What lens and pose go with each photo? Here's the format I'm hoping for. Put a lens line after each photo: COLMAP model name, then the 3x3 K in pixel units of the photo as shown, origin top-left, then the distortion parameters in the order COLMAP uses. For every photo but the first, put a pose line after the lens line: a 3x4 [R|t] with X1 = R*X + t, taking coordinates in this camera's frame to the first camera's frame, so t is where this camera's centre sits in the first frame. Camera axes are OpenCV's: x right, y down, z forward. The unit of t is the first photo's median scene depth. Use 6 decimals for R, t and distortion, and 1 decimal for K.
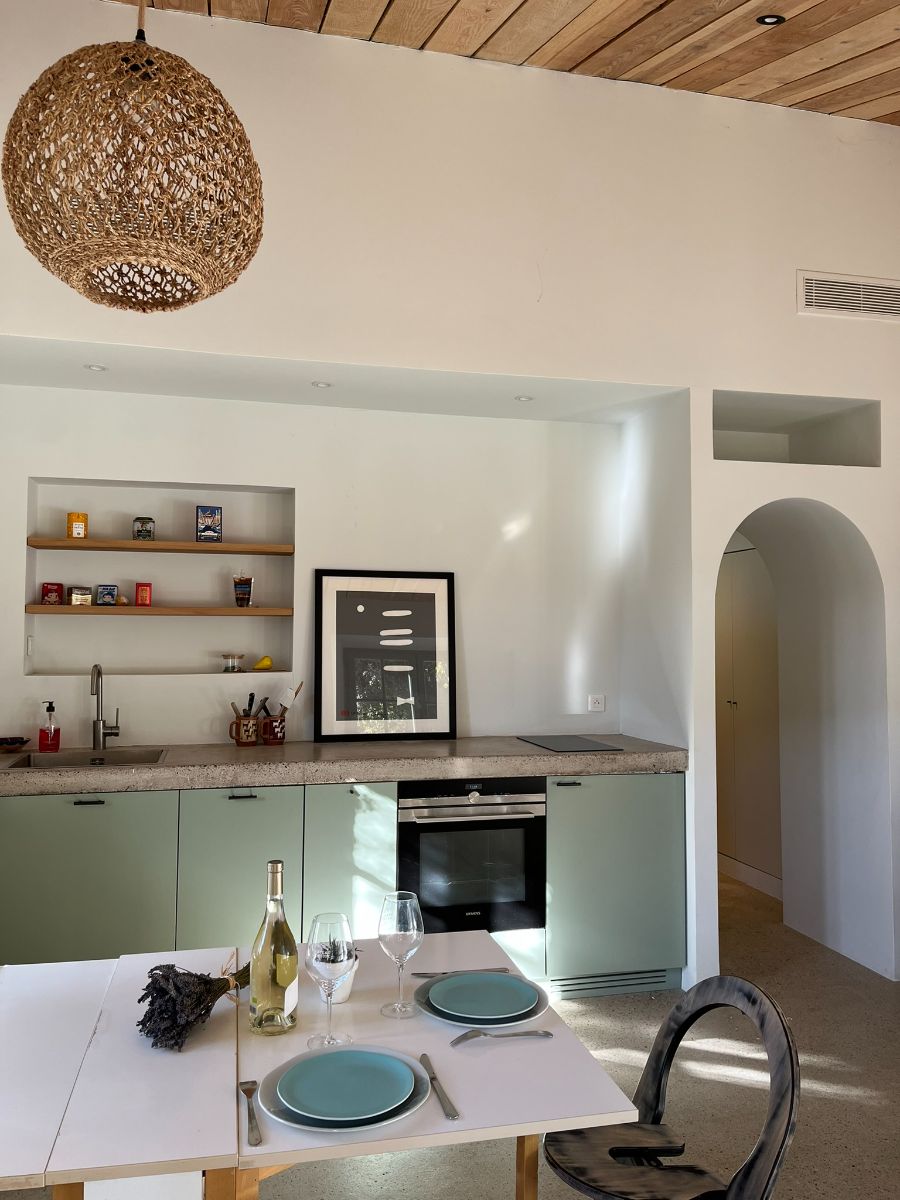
lens RADIAL K [[909.0, 0, 450.0], [0, 909.0, 600.0], [0, 0, 1]] dist [0.007132, -0.066194]
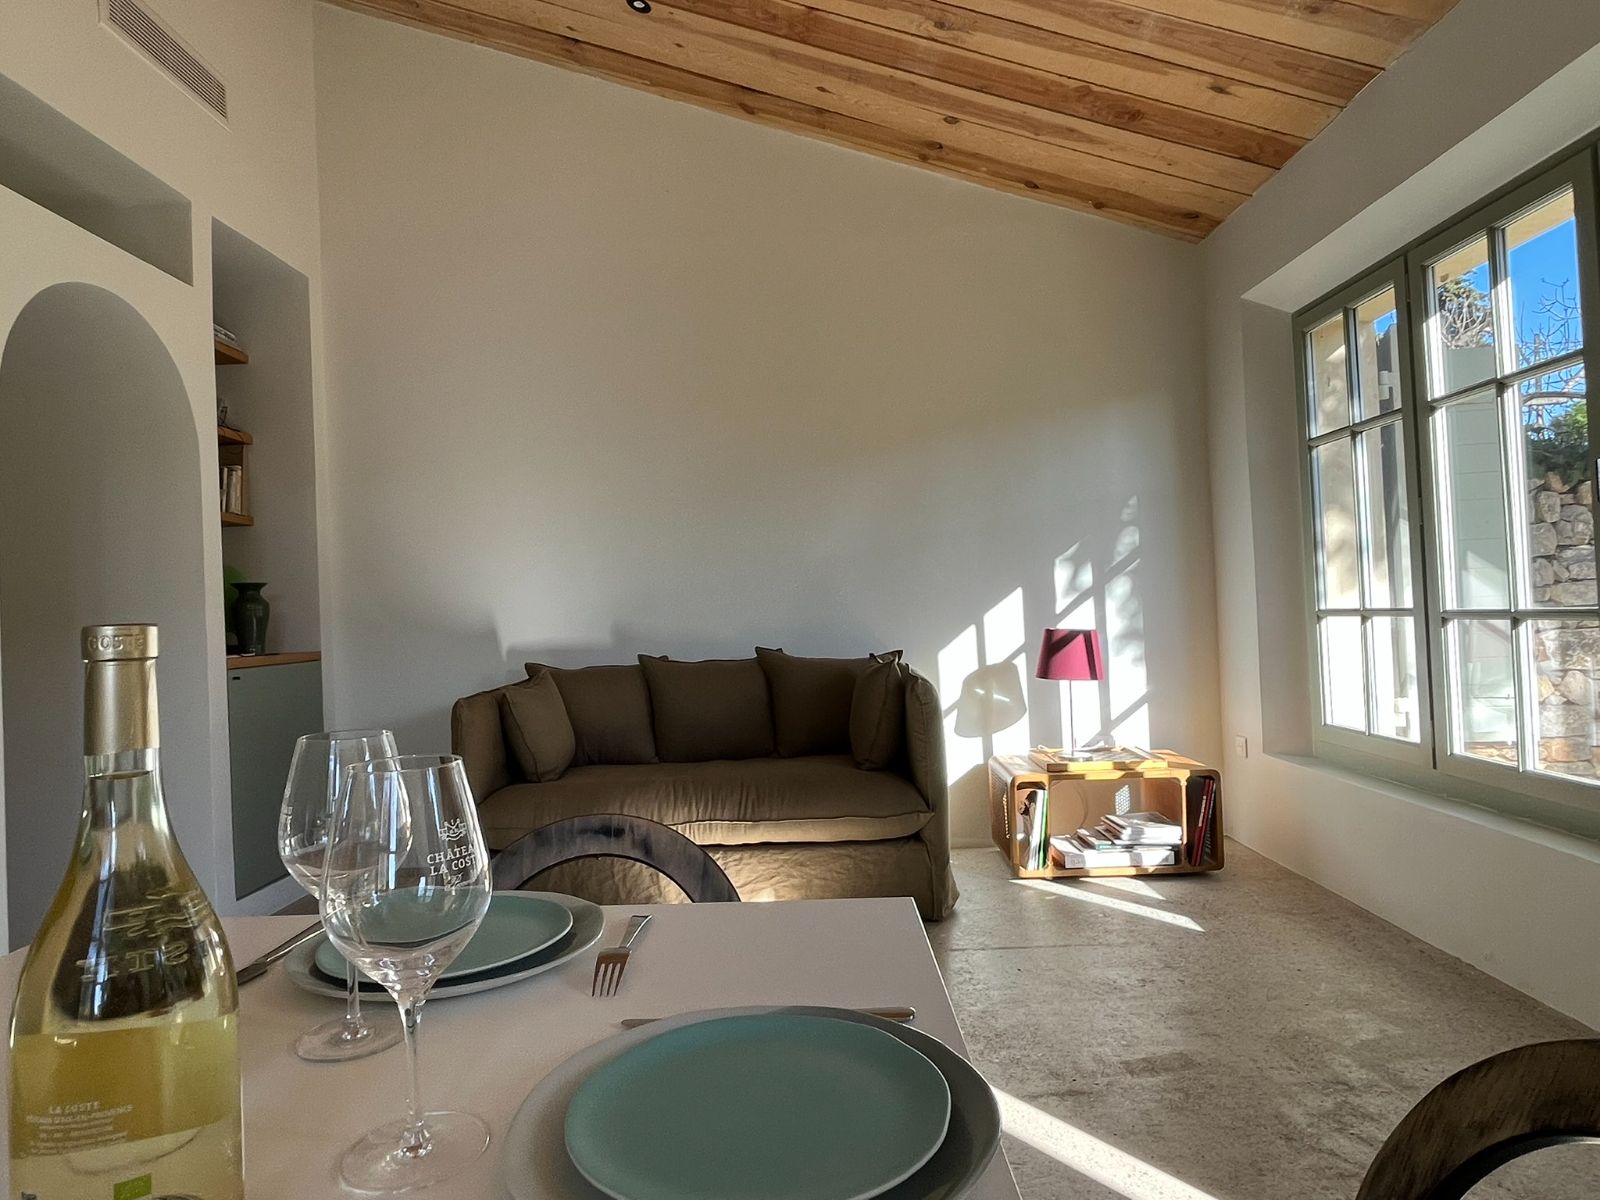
lens RADIAL K [[924.0, 0, 800.0], [0, 924.0, 600.0], [0, 0, 1]] dist [-0.001323, -0.000942]
pose [[0.227545, 0.001307, 0.973767, -0.352526], [0.003064, 0.999993, -0.002058, 0.247841], [-0.973763, 0.003452, 0.227539, 0.662259]]
